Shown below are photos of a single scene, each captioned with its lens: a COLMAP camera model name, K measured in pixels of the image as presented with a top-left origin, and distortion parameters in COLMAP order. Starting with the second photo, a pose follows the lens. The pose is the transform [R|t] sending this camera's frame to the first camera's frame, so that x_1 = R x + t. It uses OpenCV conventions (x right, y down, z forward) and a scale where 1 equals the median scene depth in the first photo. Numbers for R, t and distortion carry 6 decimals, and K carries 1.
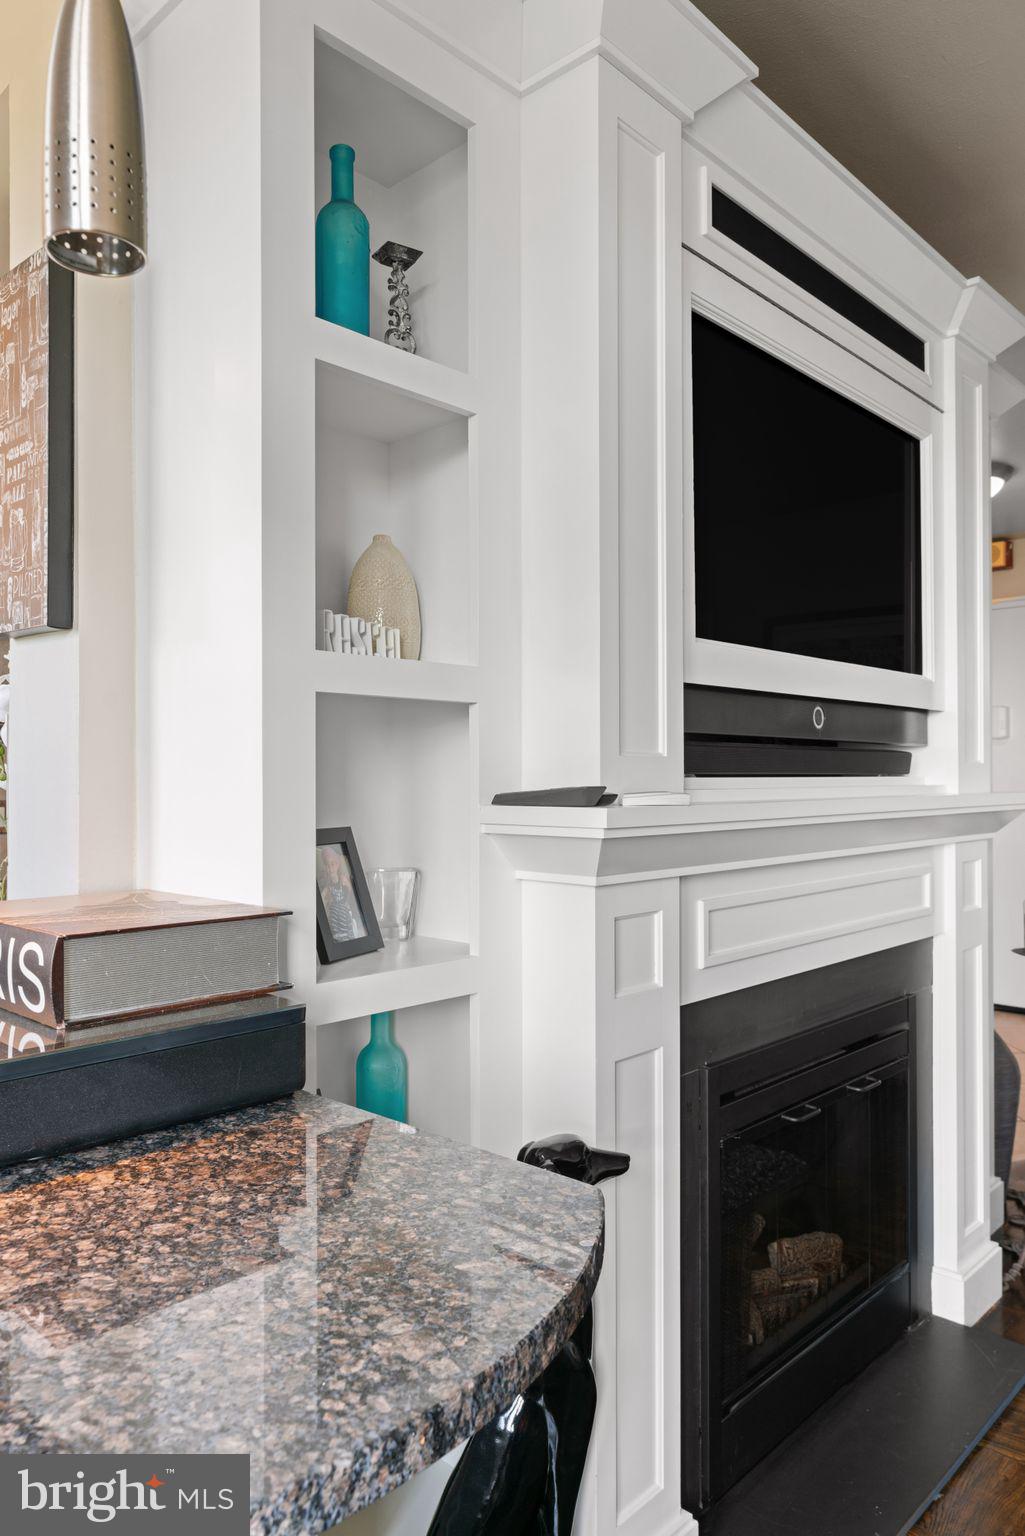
lens RADIAL K [[1064.6, 0, 509.2], [0, 1064.6, 775.4], [0, 0, 1]] dist [-0.005455, 0.007941]
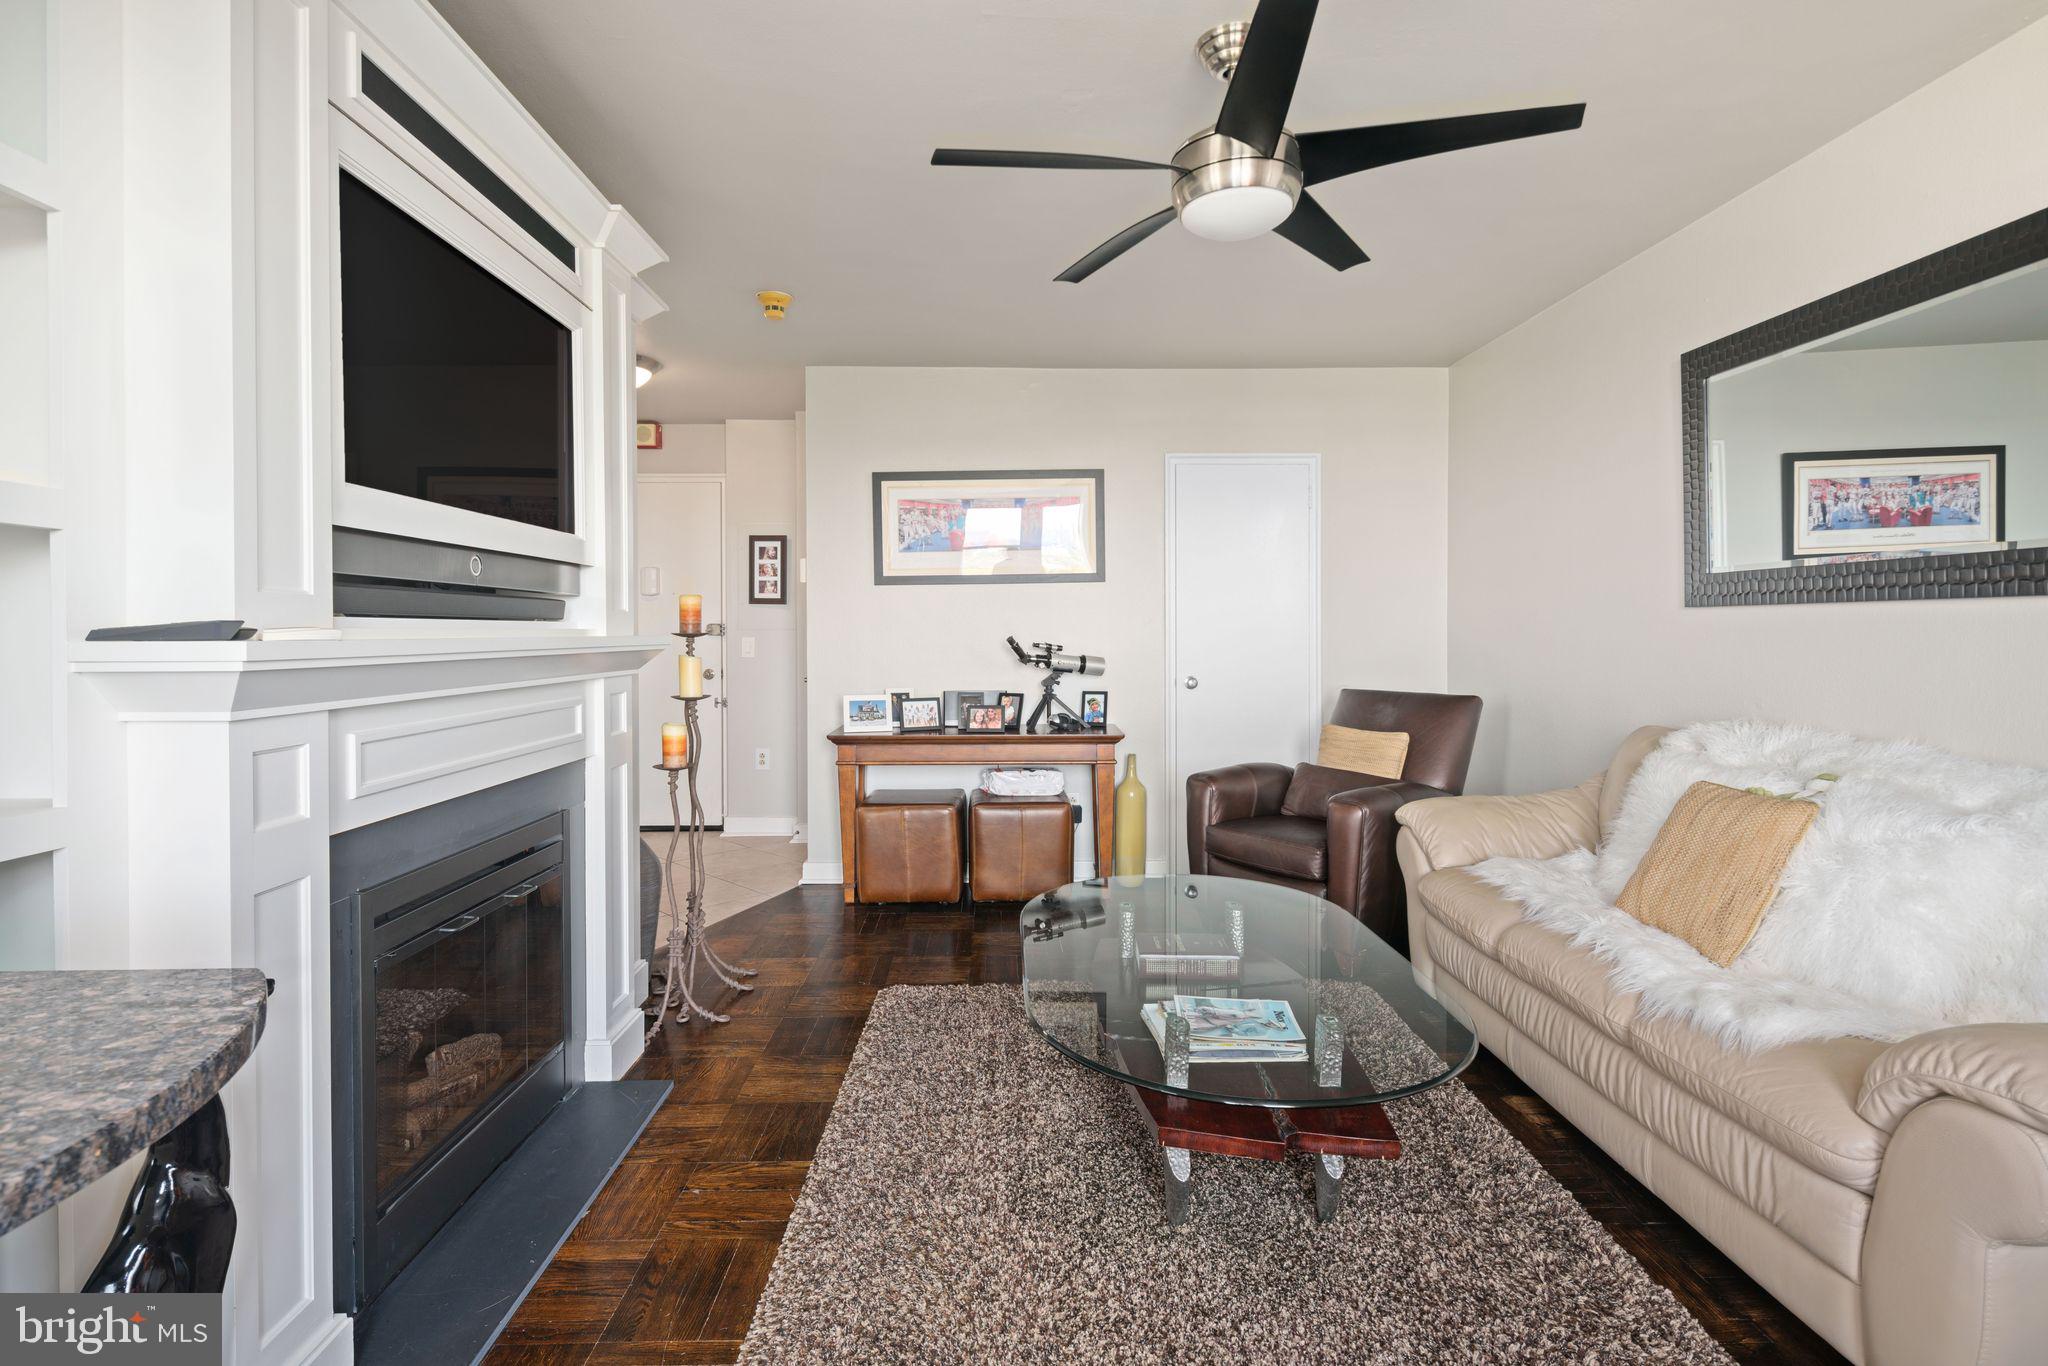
lens RADIAL K [[1002.2, 0, 1022.8], [0, 1002.2, 637.6], [0, 0, 1]] dist [0.009575, -0.007047]
pose [[0.712318, -0.004620, 0.701841, -0.044519], [0.001201, 0.999985, 0.005364, 0.018777], [-0.701856, -0.002978, 0.712313, -0.171456]]
